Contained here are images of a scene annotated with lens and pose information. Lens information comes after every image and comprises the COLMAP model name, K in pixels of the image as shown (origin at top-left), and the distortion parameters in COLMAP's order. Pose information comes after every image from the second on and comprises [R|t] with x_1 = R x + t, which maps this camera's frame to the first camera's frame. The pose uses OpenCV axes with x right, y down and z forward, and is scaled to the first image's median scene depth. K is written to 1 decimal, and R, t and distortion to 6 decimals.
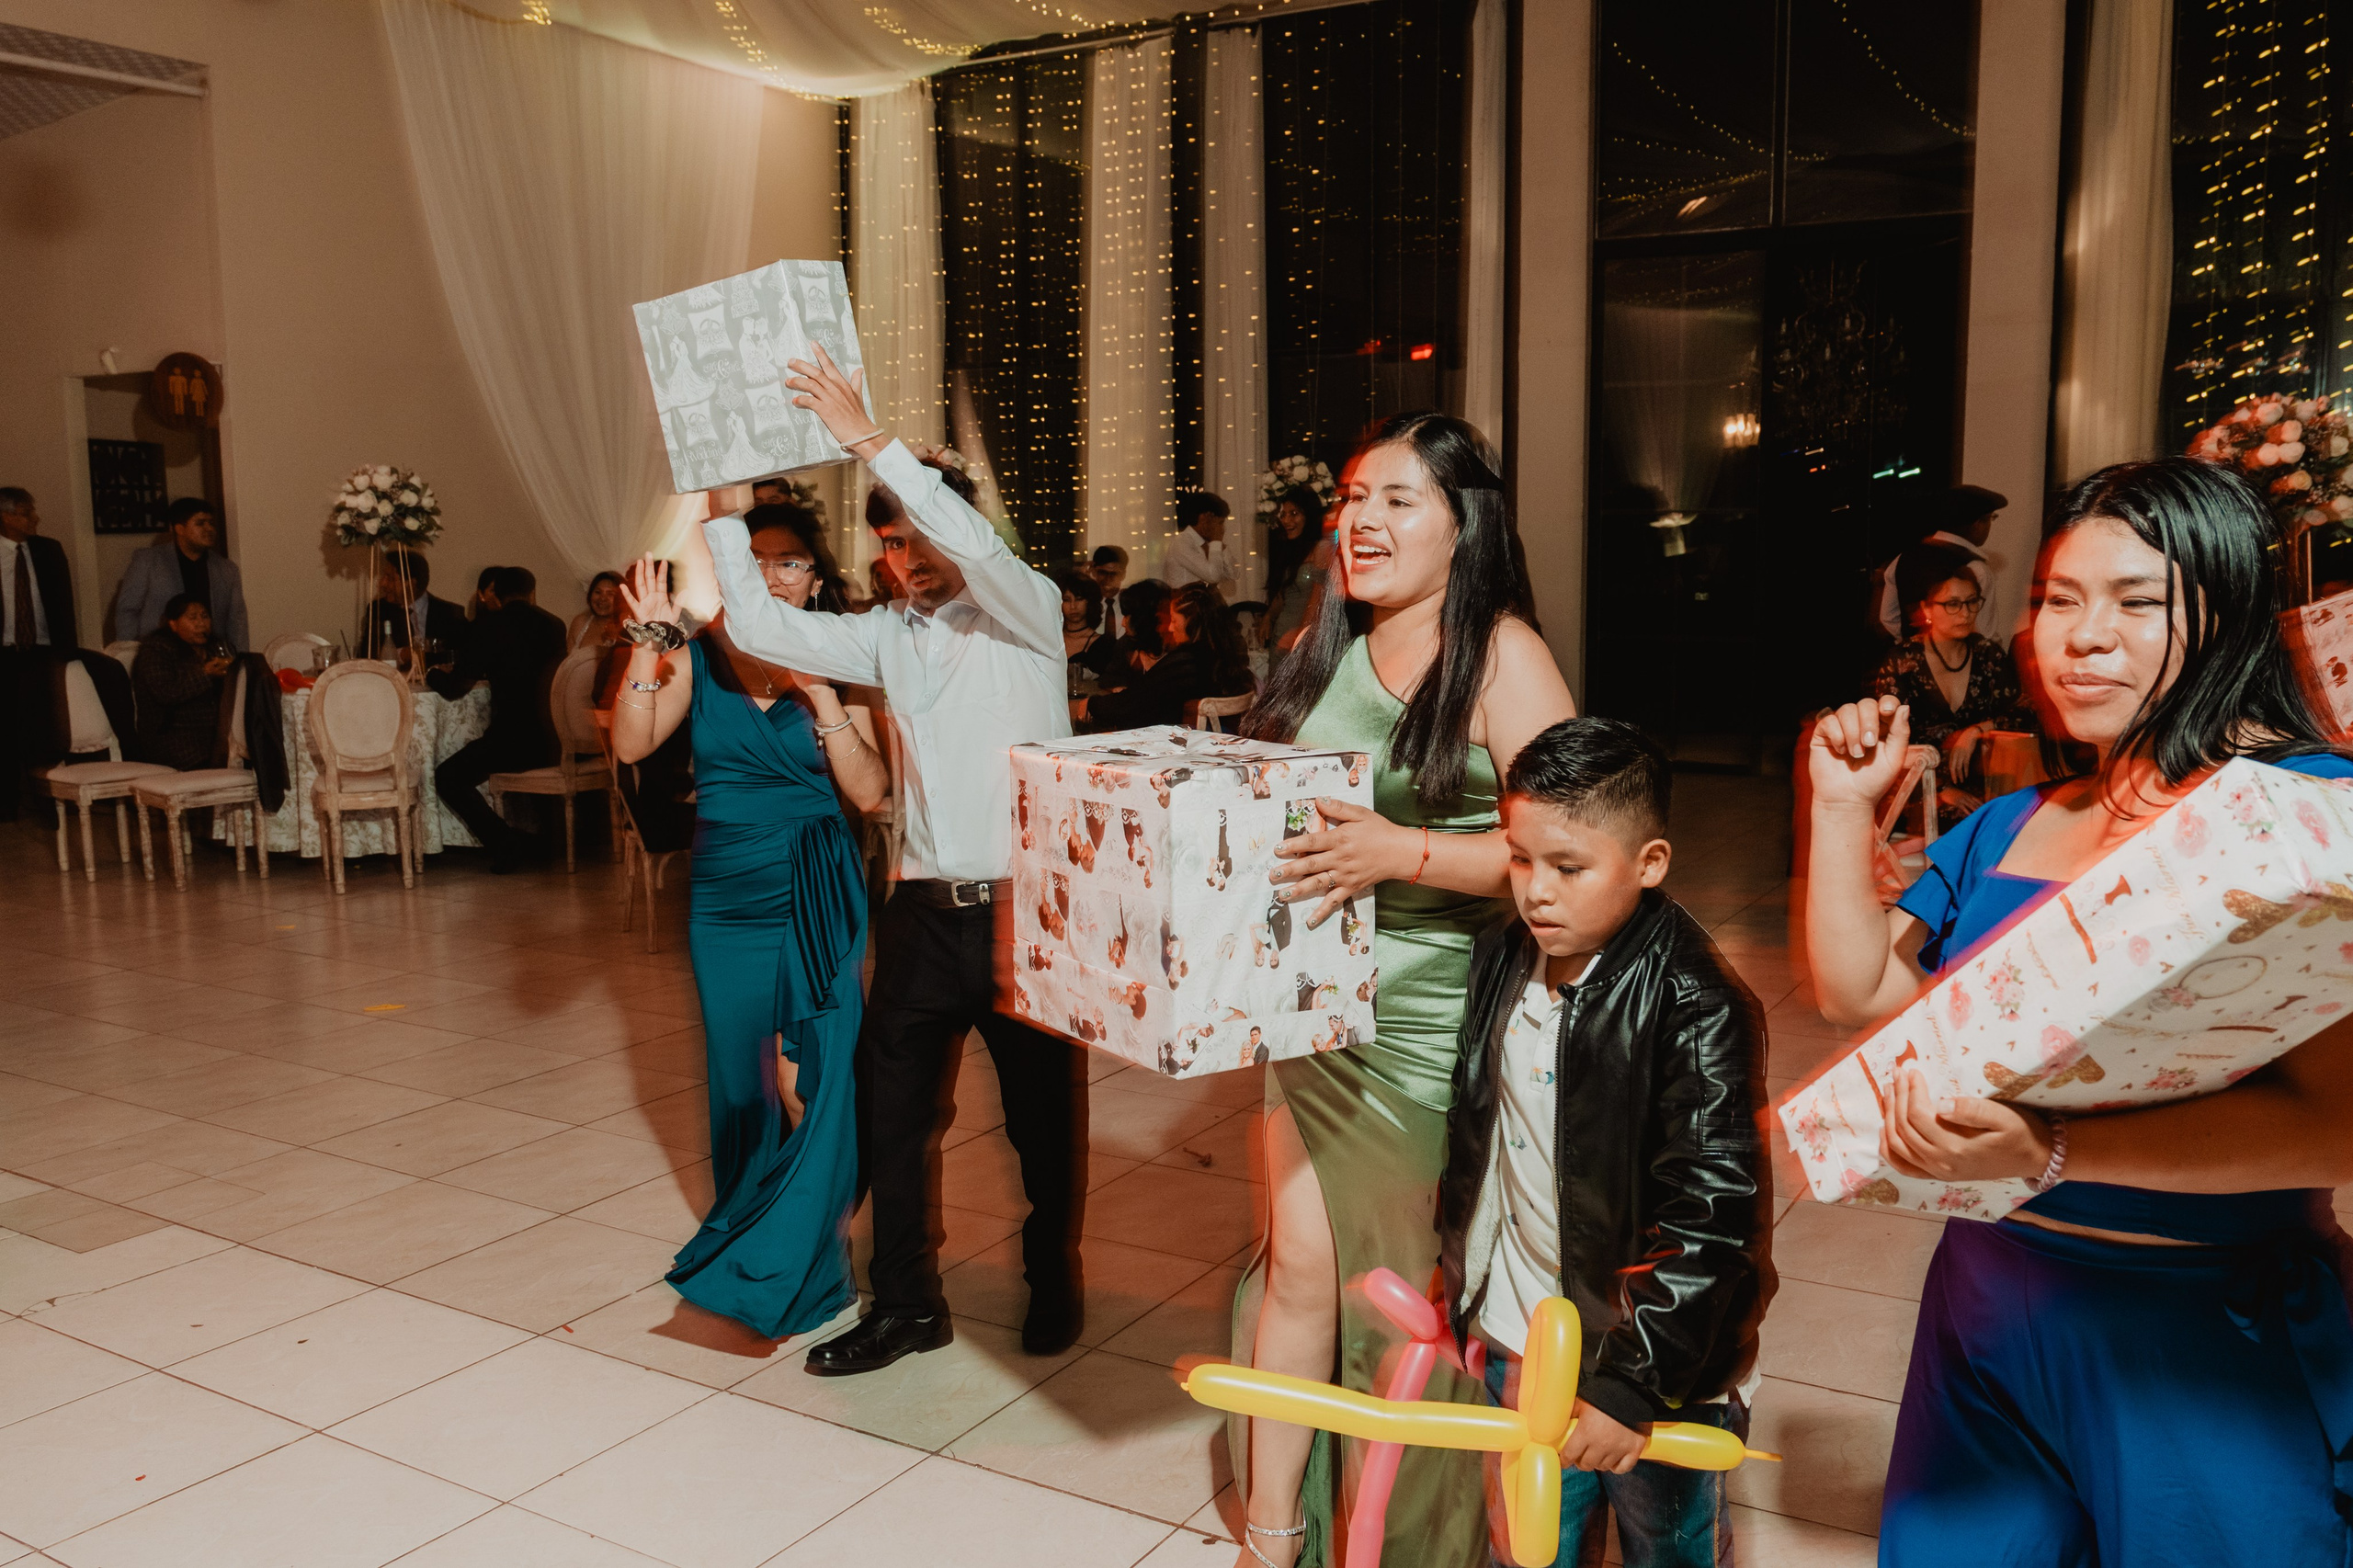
lens RADIAL K [[1938.3, 0, 1176.5], [0, 1938.3, 784.0], [0, 0, 1]] dist [-0.054100, 0.044655]
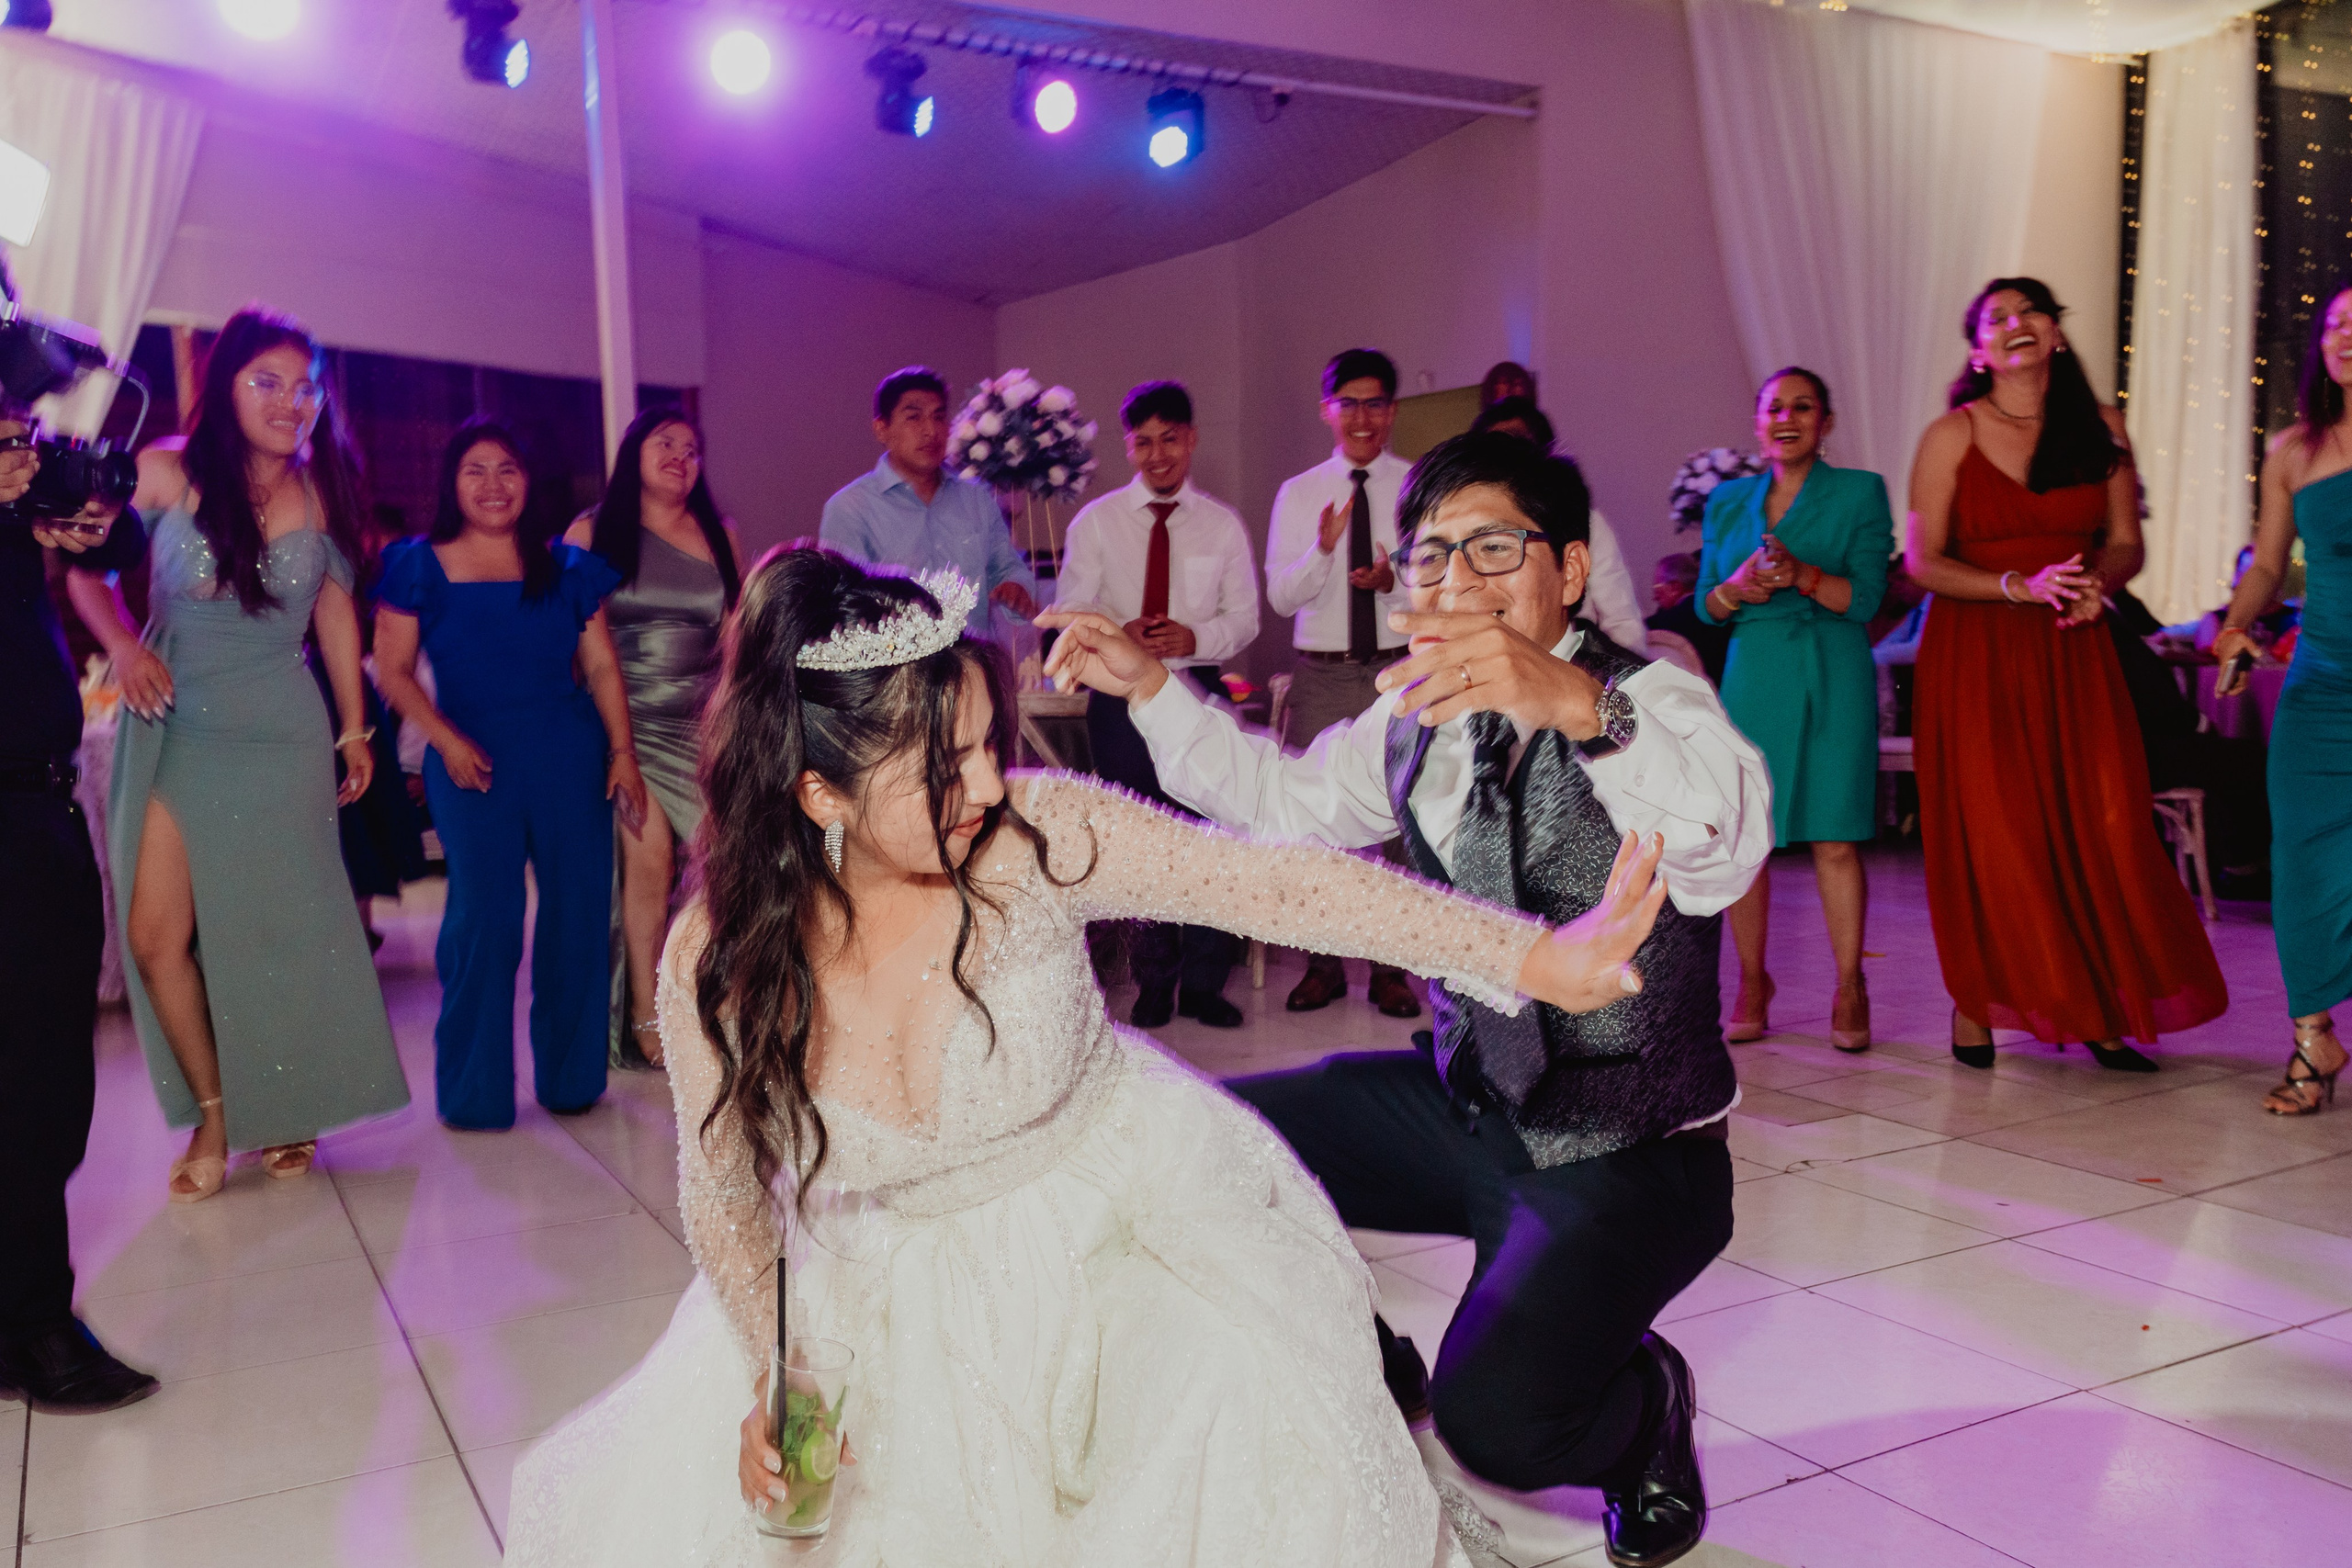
lens RADIAL K [[1913.2, 0, 1173.2], [0, 1913.2, 792.6], [0, 0, 1]] dist [0.020305, 0.004496]
pose [[0.867668, 0.025643, -0.496483, -0.137115], [-0.043703, 0.998737, -0.024793, 0.042873], [0.495220, 0.043210, 0.867692, 0.001813]]
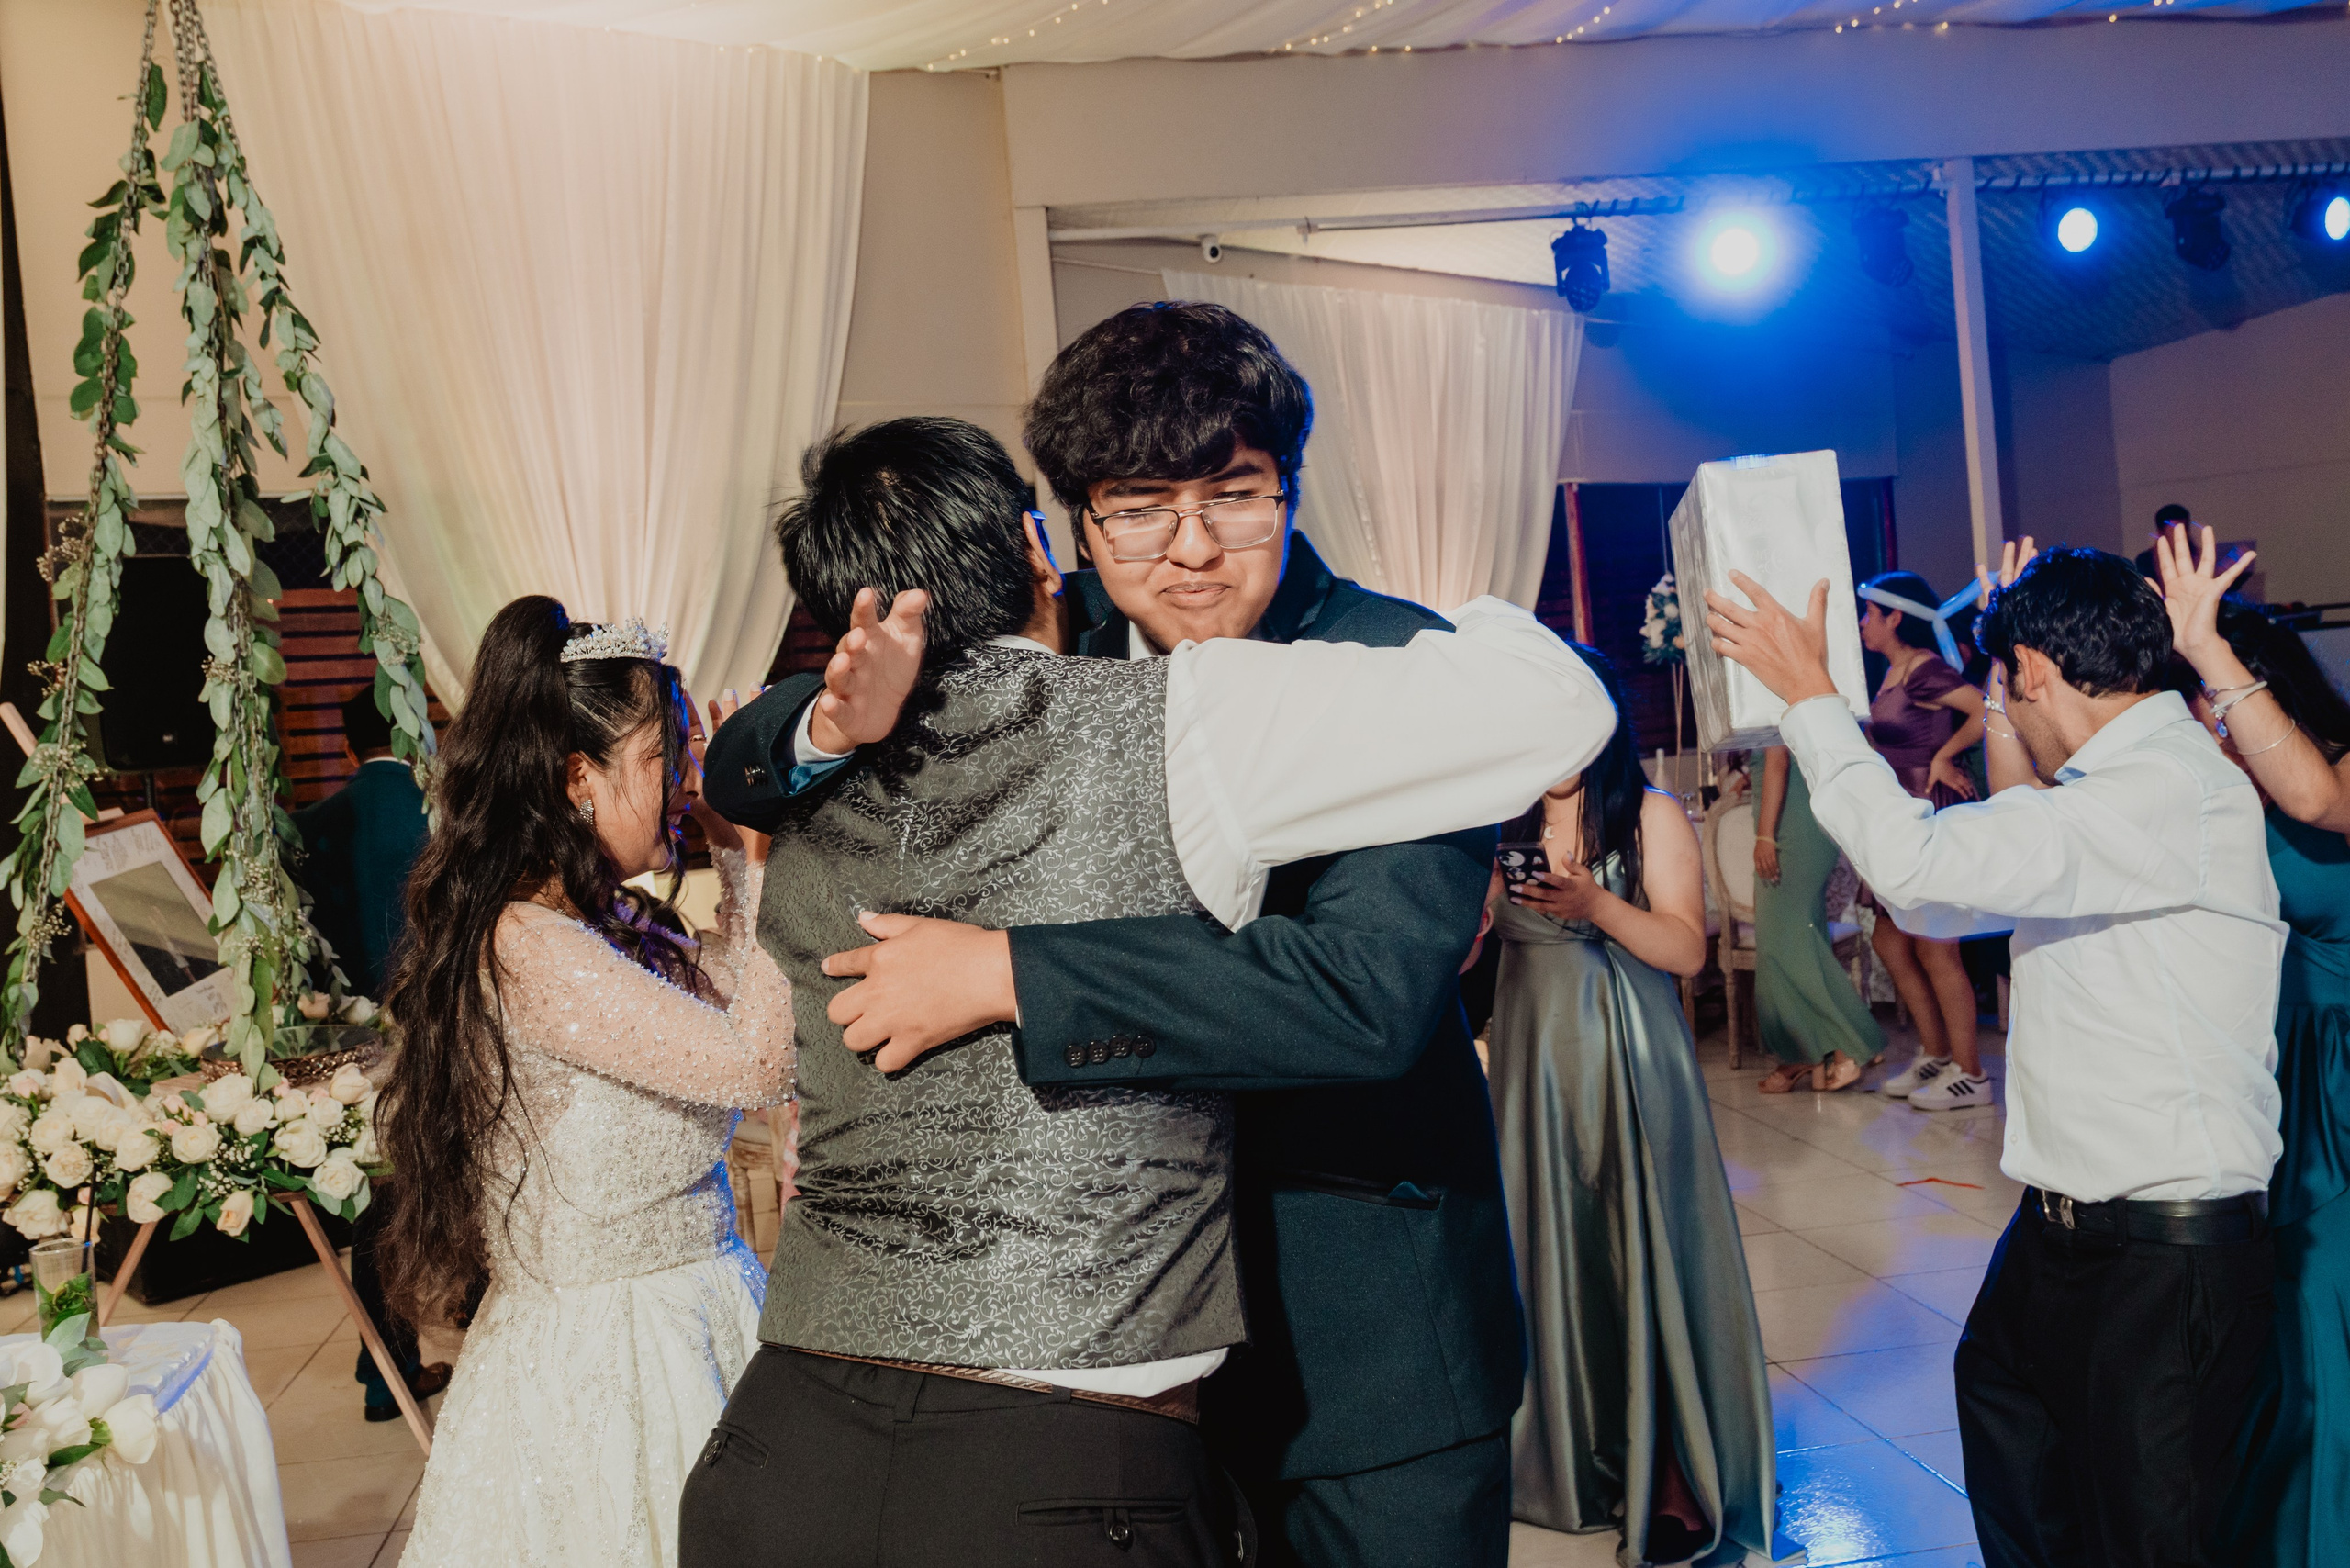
lens RADIAL K [[2064.2, 0, 1105.6], [0, 2064.2, 745.4], [0, 0, 1]] dist [-0.045832, 0.024780]
pose [[0.608549, -0.025104, -0.793119, -0.192267], [-0.020528, 0.998667, -0.047361, 0.041031], [0.793250, 0.045103, 0.607223, -0.374660]]
